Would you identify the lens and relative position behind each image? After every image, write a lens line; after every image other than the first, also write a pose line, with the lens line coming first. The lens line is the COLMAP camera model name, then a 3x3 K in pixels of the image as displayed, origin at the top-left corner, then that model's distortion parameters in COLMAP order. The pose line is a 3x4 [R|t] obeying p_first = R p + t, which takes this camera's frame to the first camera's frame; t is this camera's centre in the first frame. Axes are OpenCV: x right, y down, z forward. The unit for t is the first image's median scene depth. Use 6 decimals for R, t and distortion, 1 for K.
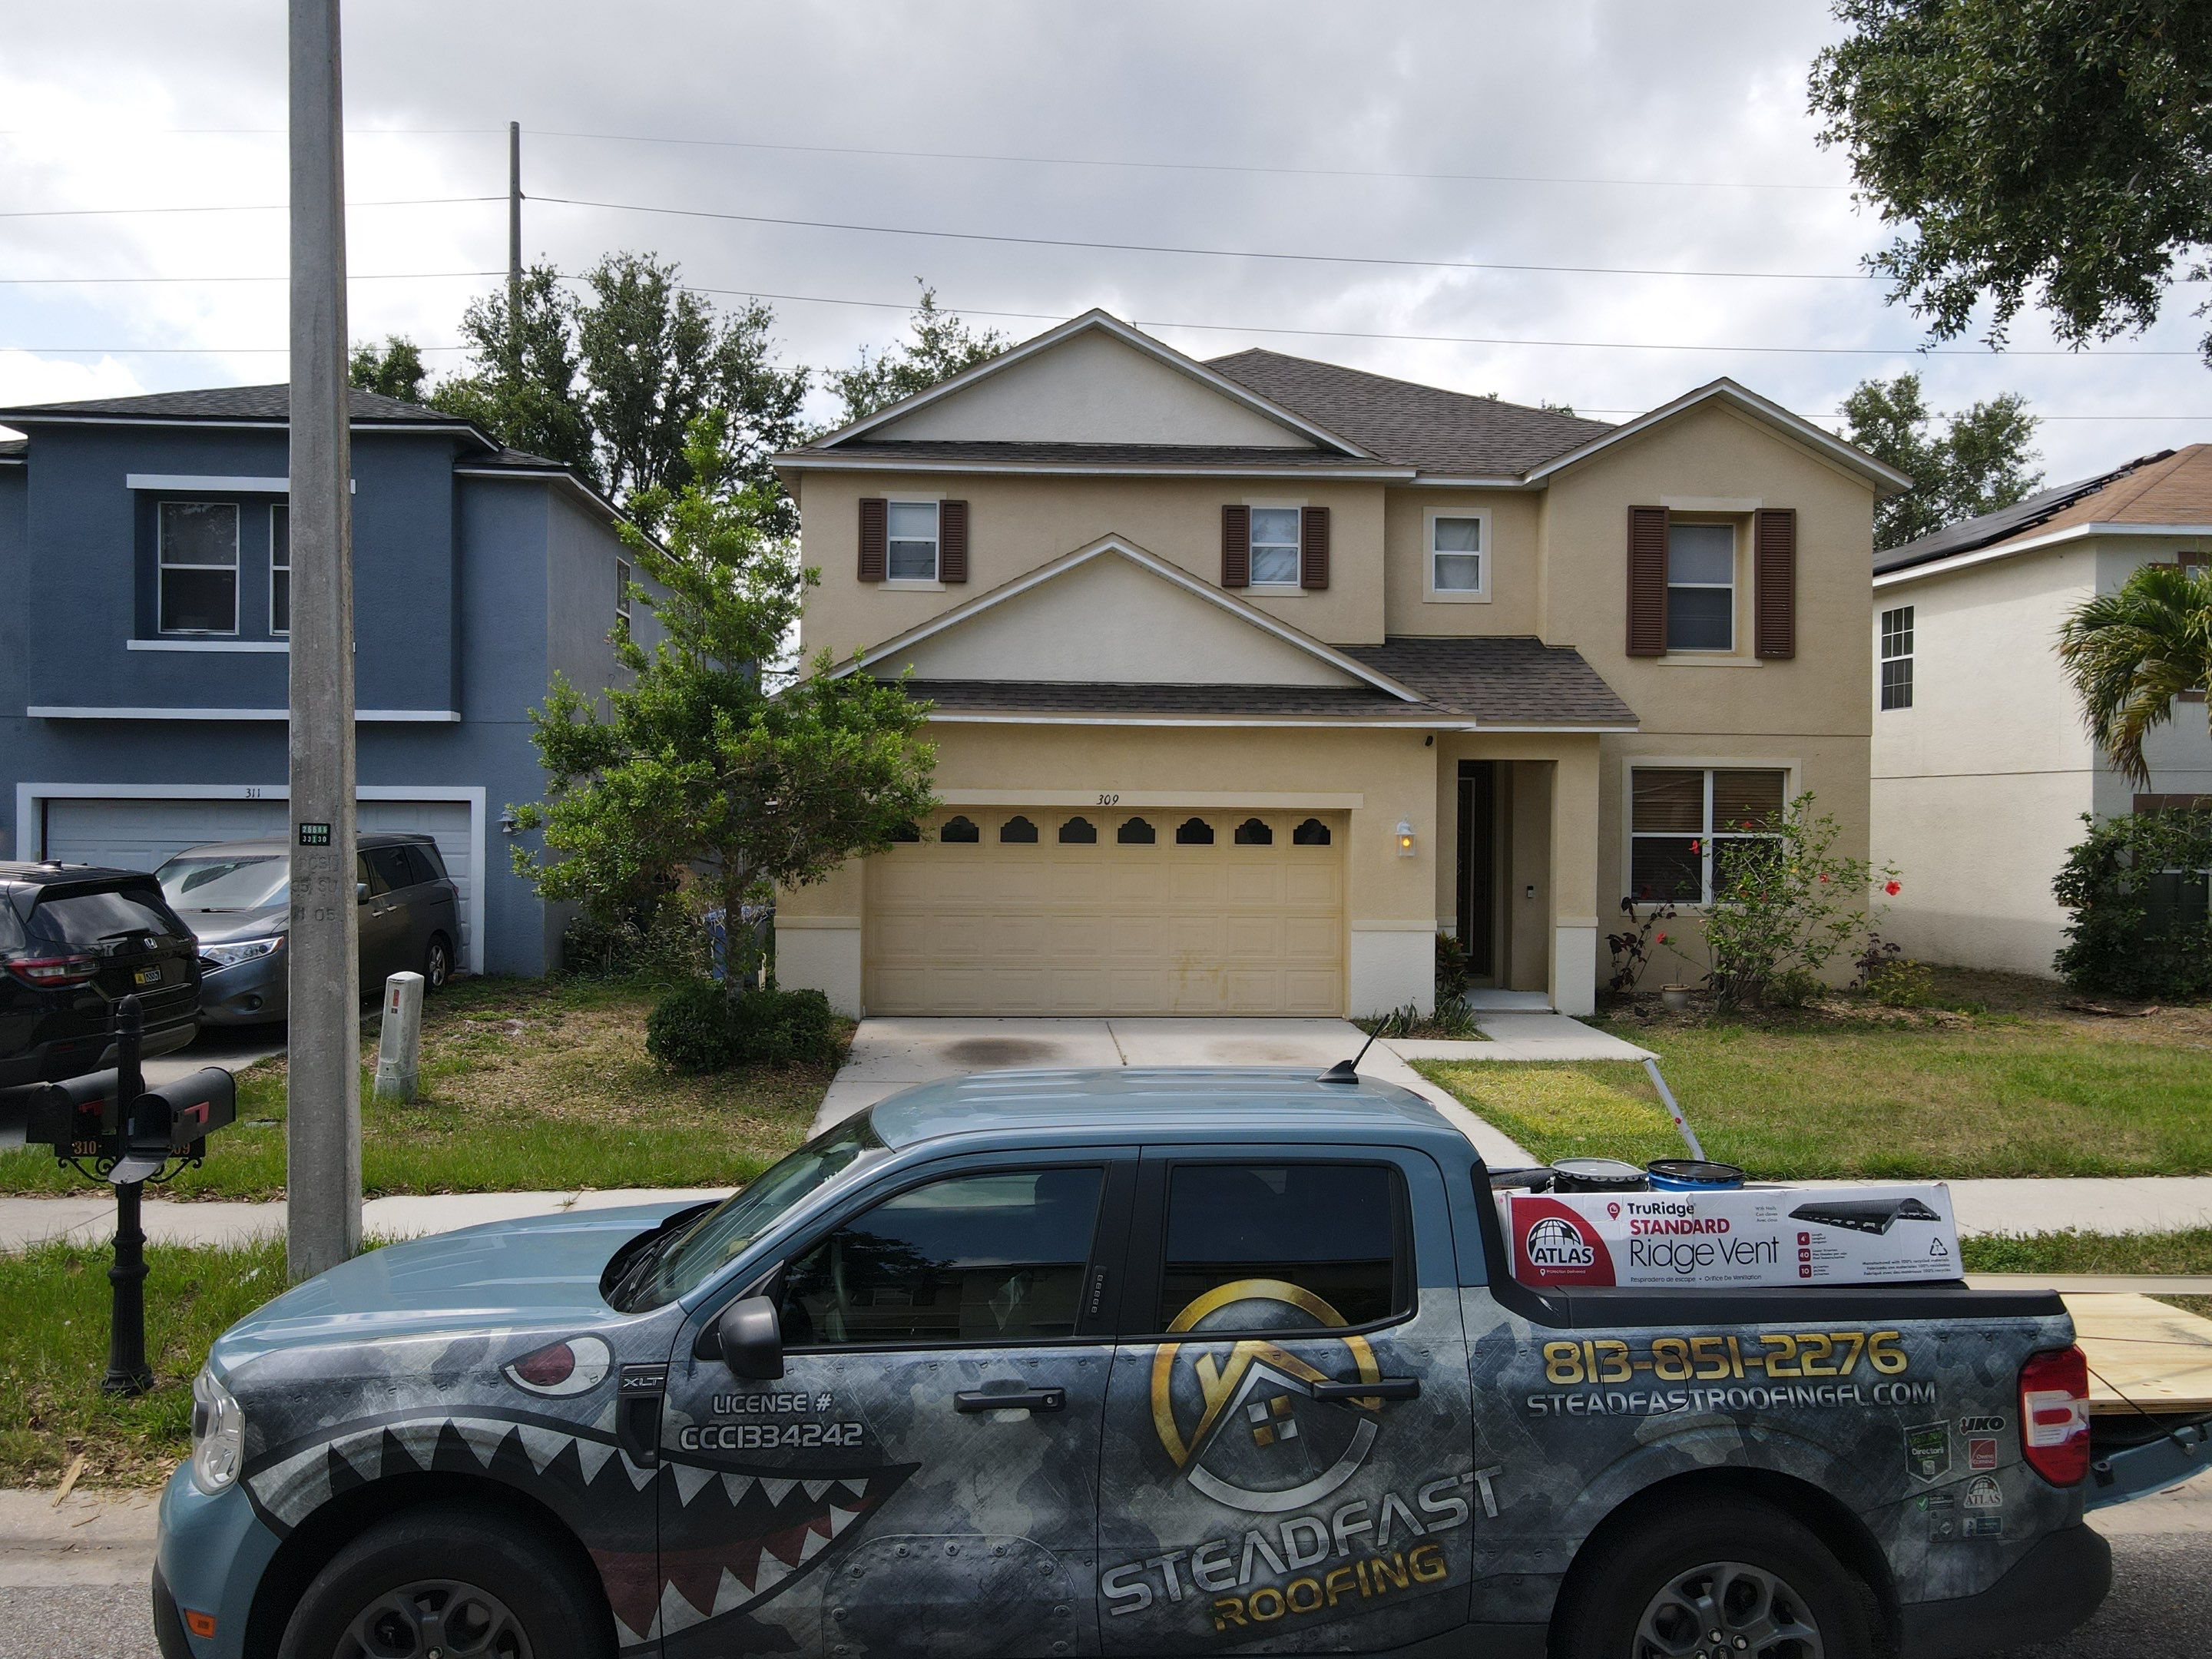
lens RADIAL K [[1640.7, 0, 1103.7], [0, 1640.7, 798.0], [0, 0, 1]] dist [-0.021427, 0.061481]
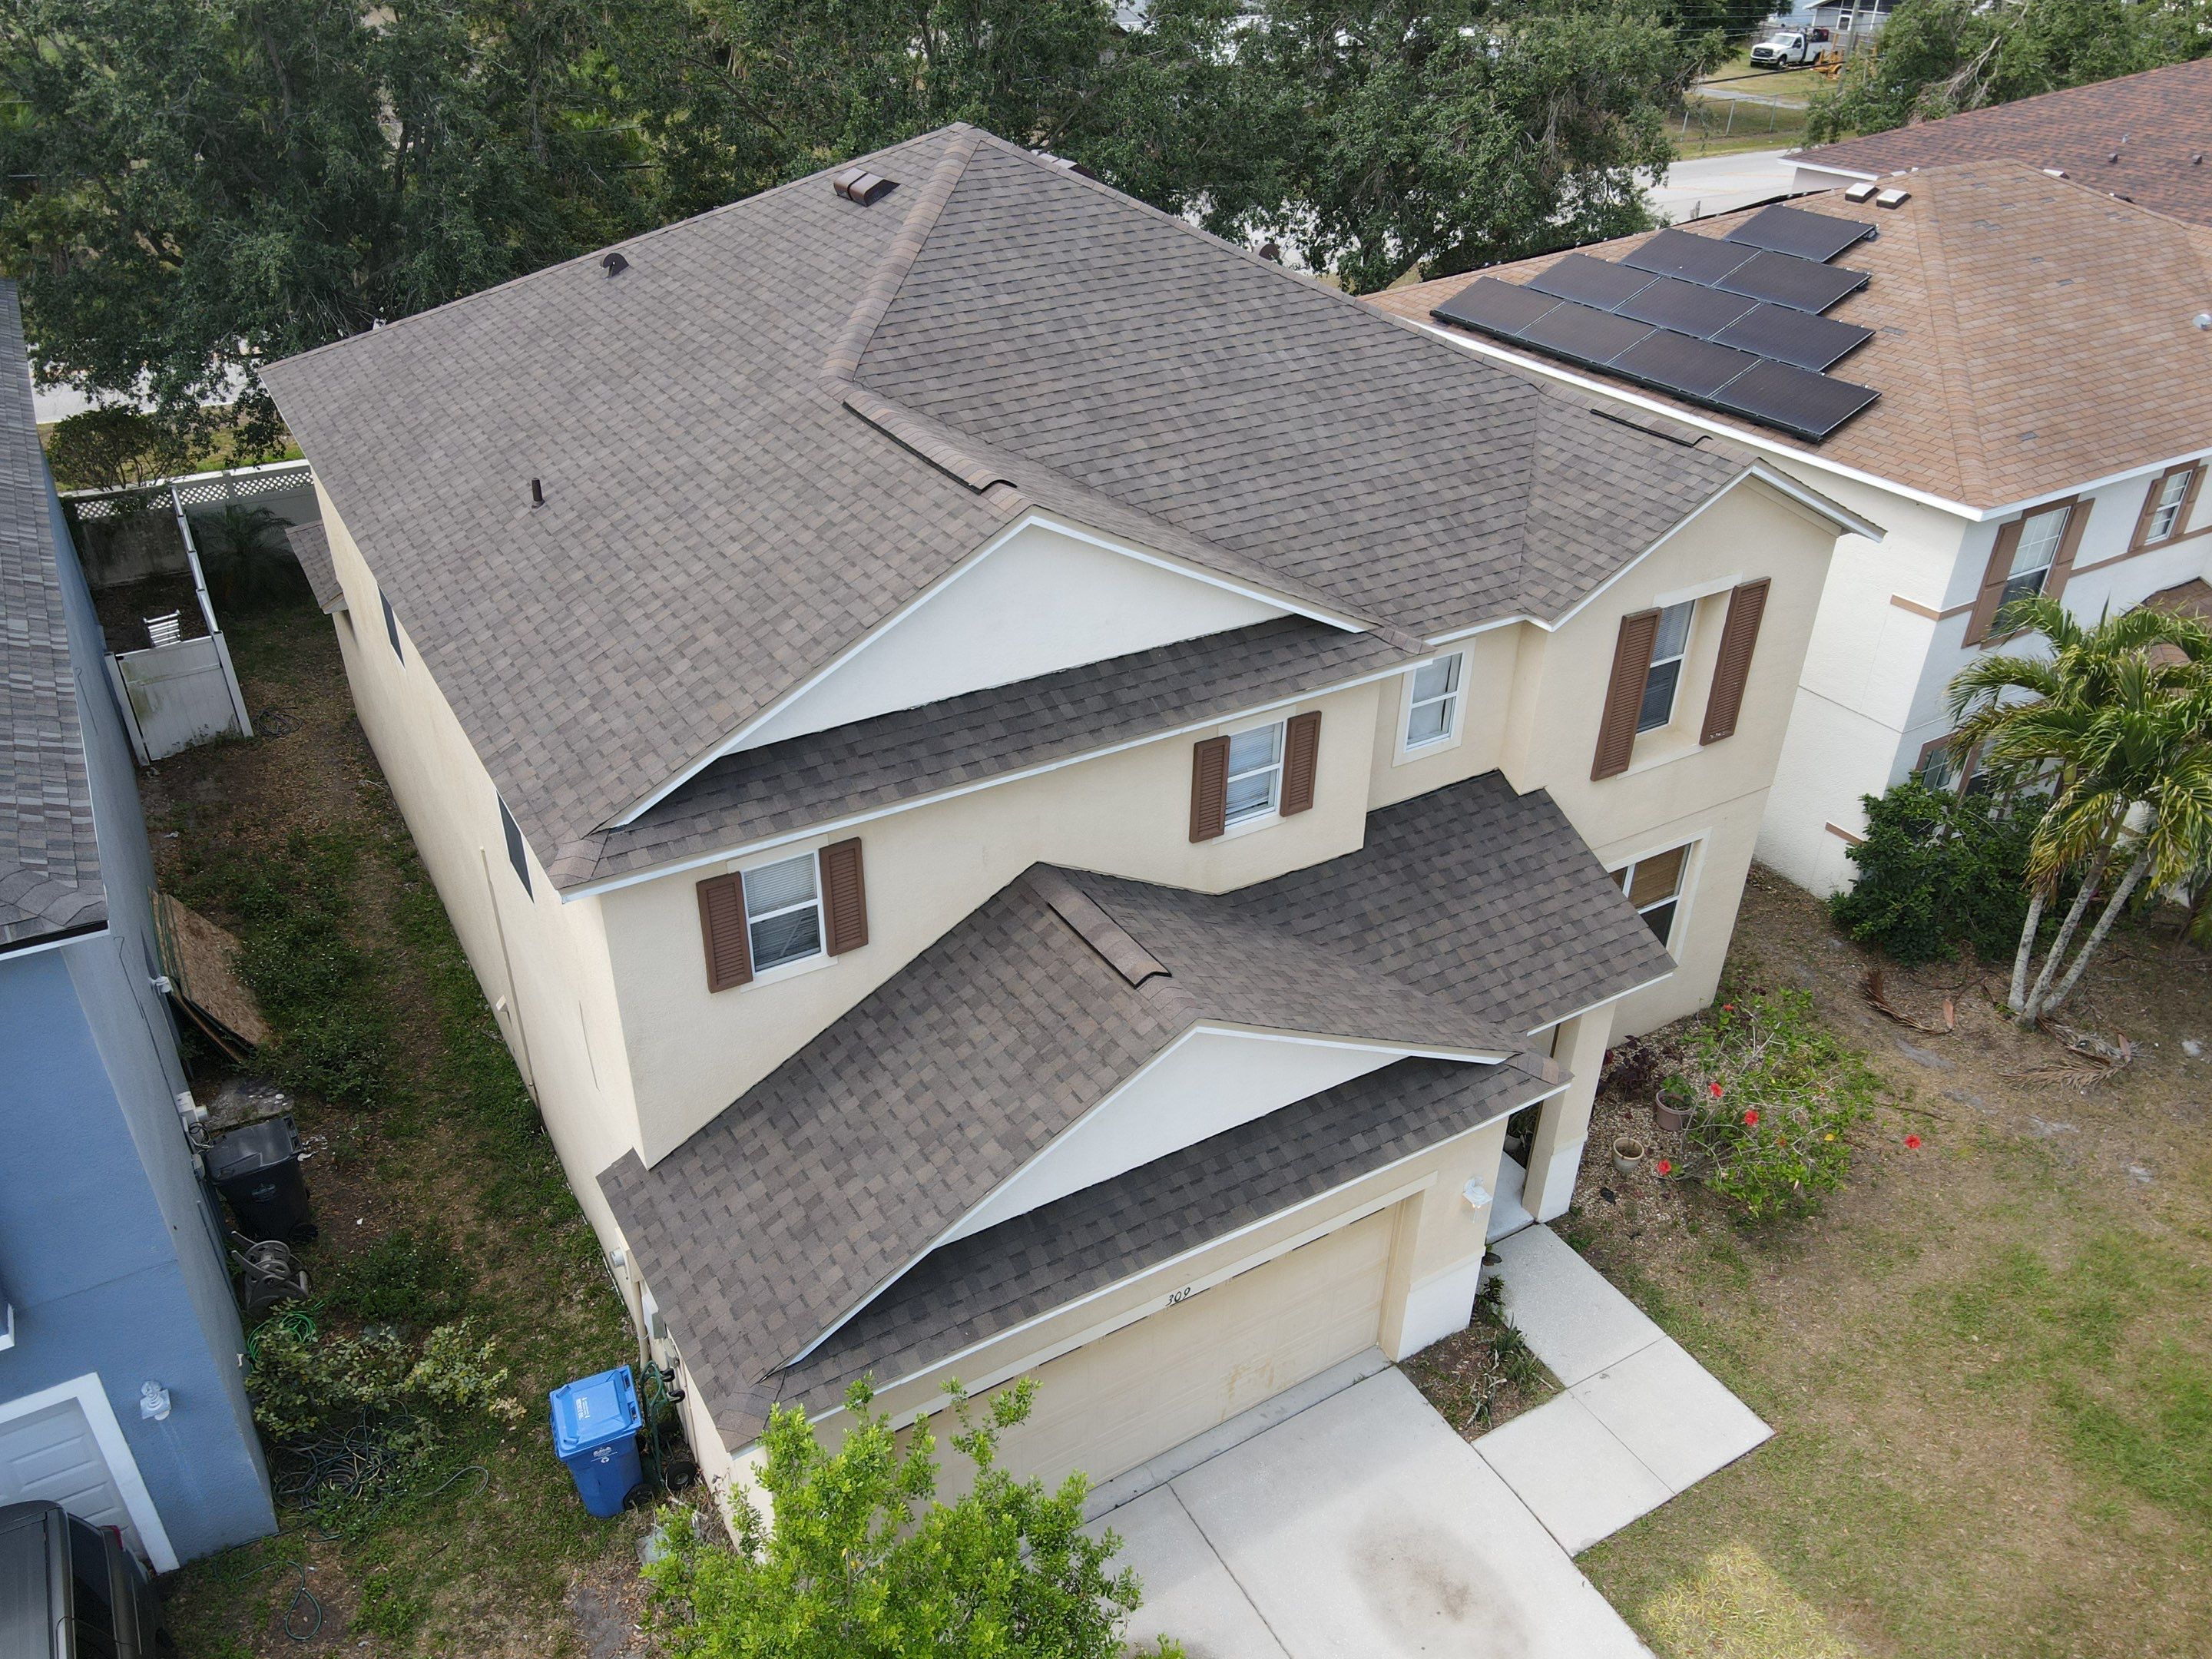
lens RADIAL K [[1640.7, 0, 1103.7], [0, 1640.7, 798.0], [0, 0, 1]] dist [-0.021427, 0.061481]
pose [[0.894220, -0.217521, 0.391223, -0.237410], [-0.014337, 0.859626, 0.510723, -0.506365], [-0.447398, -0.462307, 0.765576, 0.464509]]
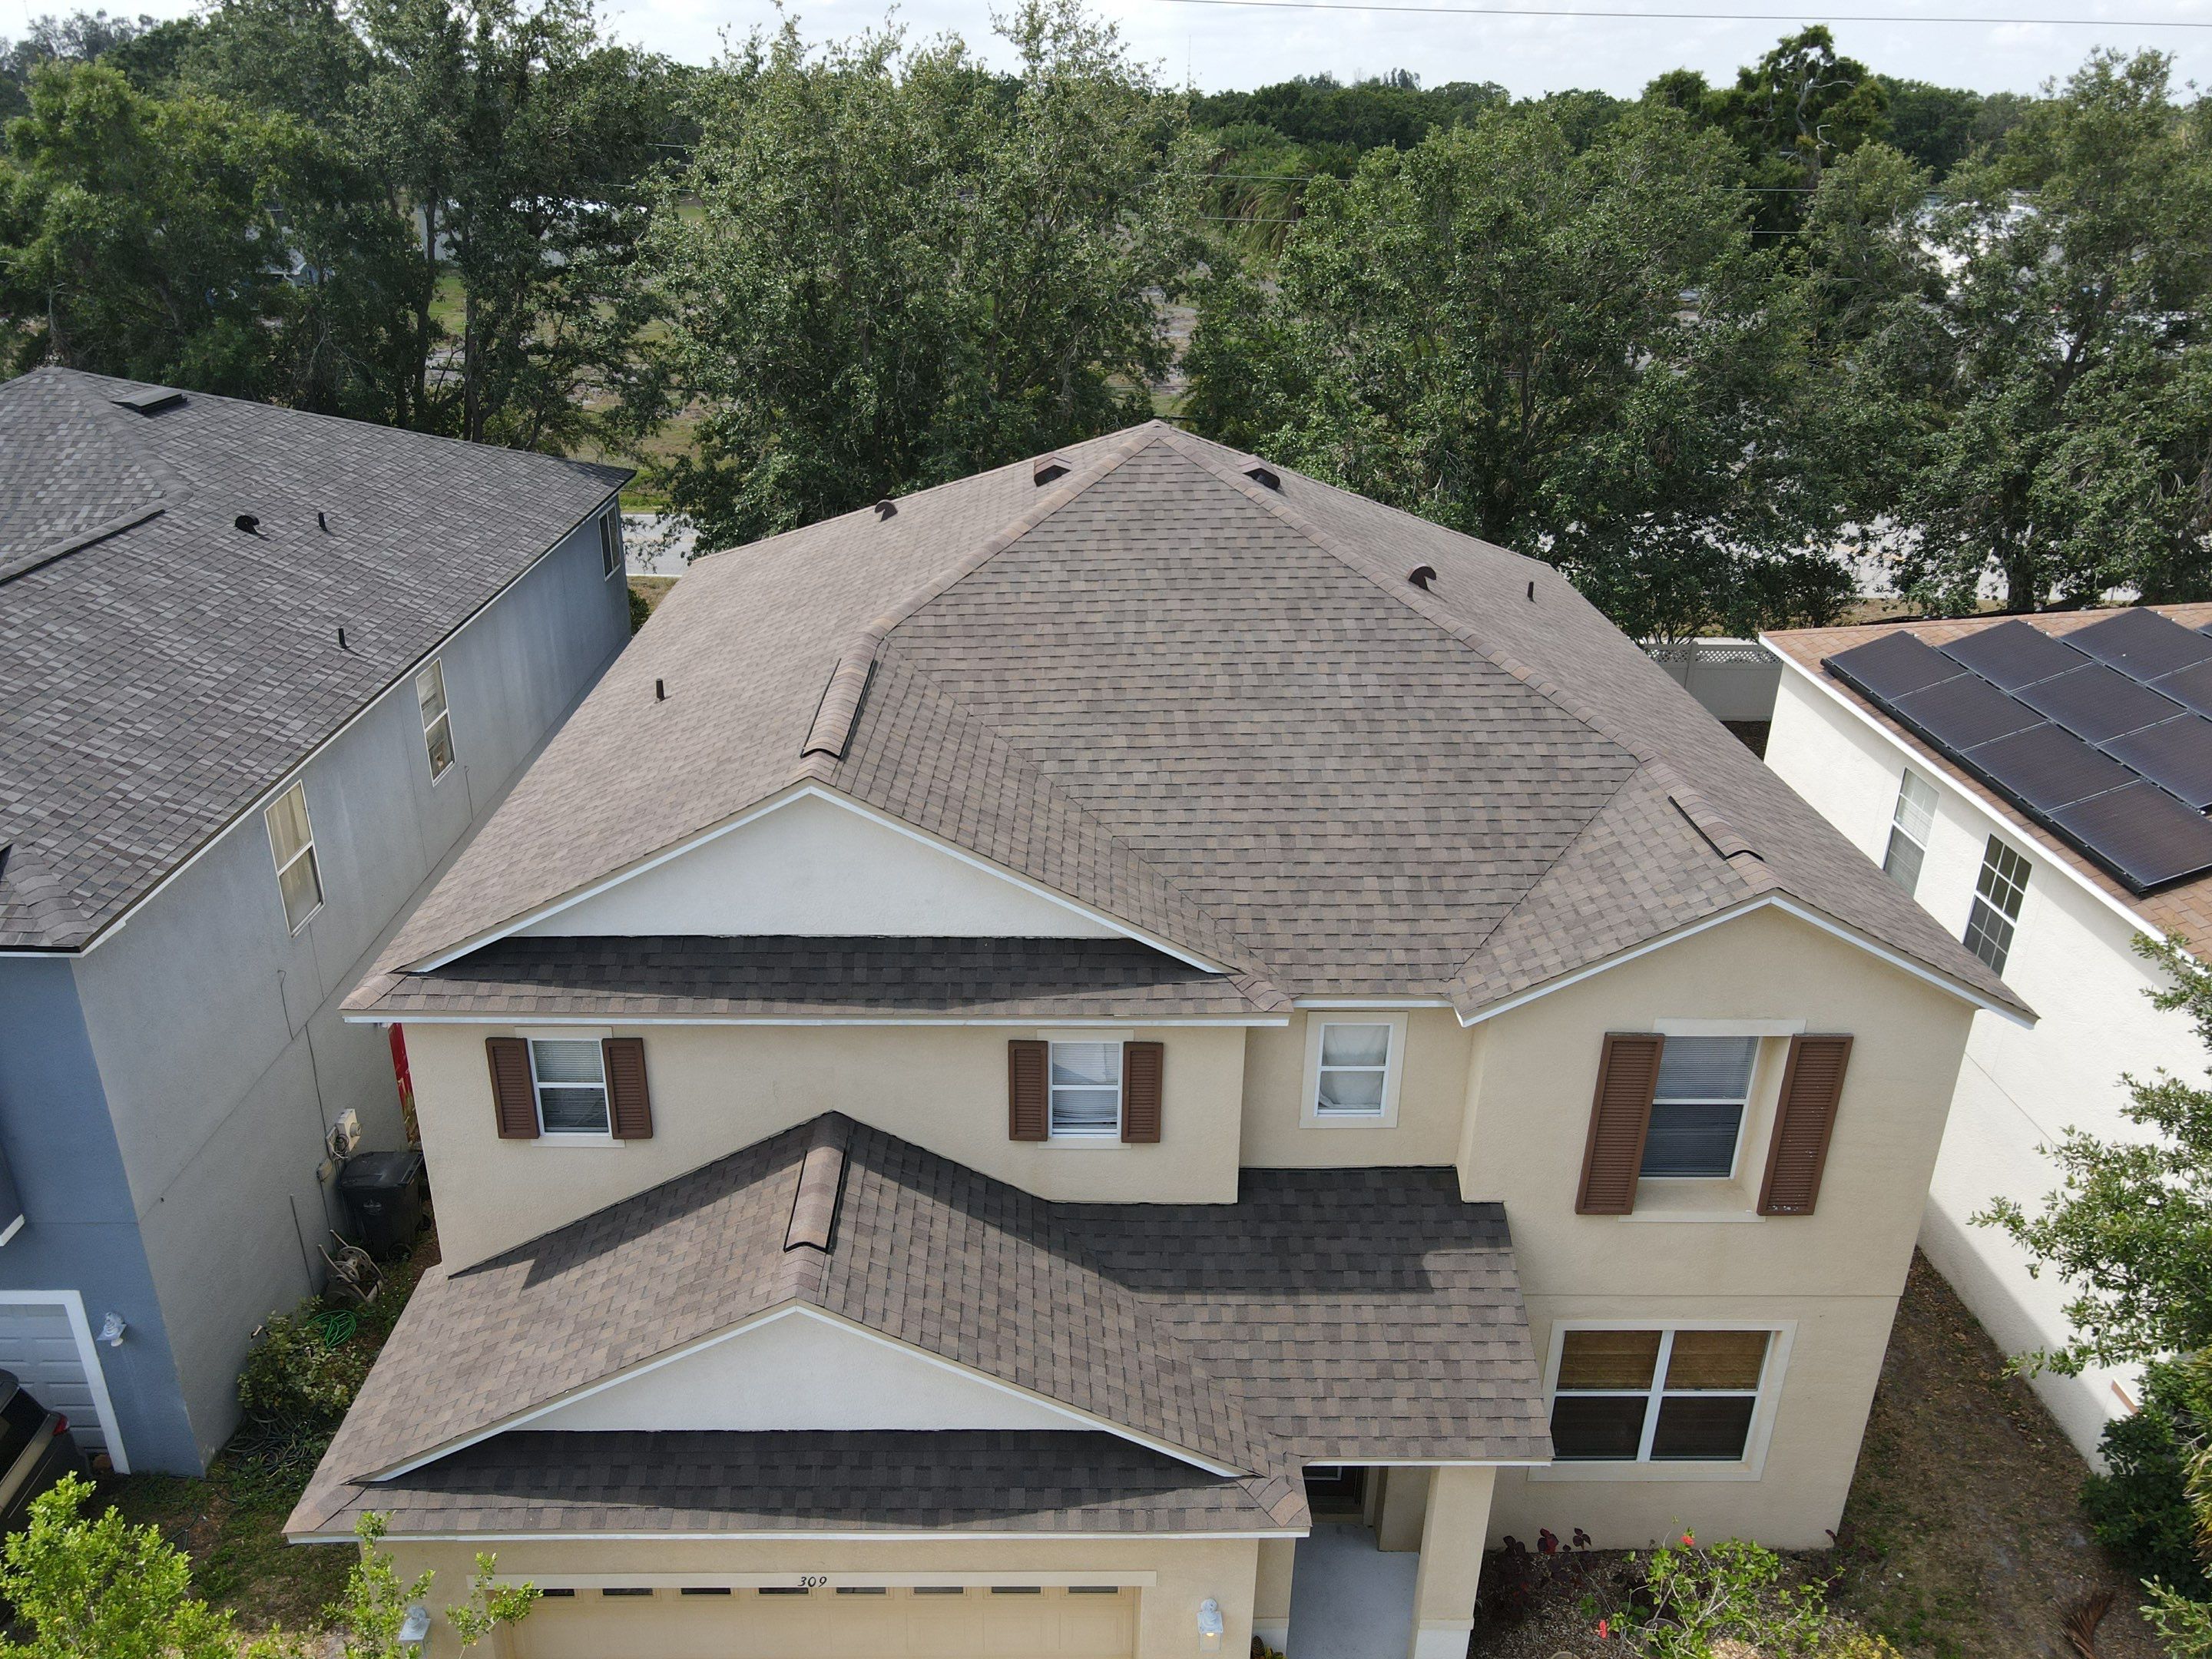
lens RADIAL K [[1640.7, 0, 1103.7], [0, 1640.7, 798.0], [0, 0, 1]] dist [-0.021427, 0.061481]
pose [[0.998344, 0.032444, -0.047503, 0.140386], [-0.010987, 0.918115, 0.396161, -0.539584], [0.056467, -0.394983, 0.916951, 0.399301]]
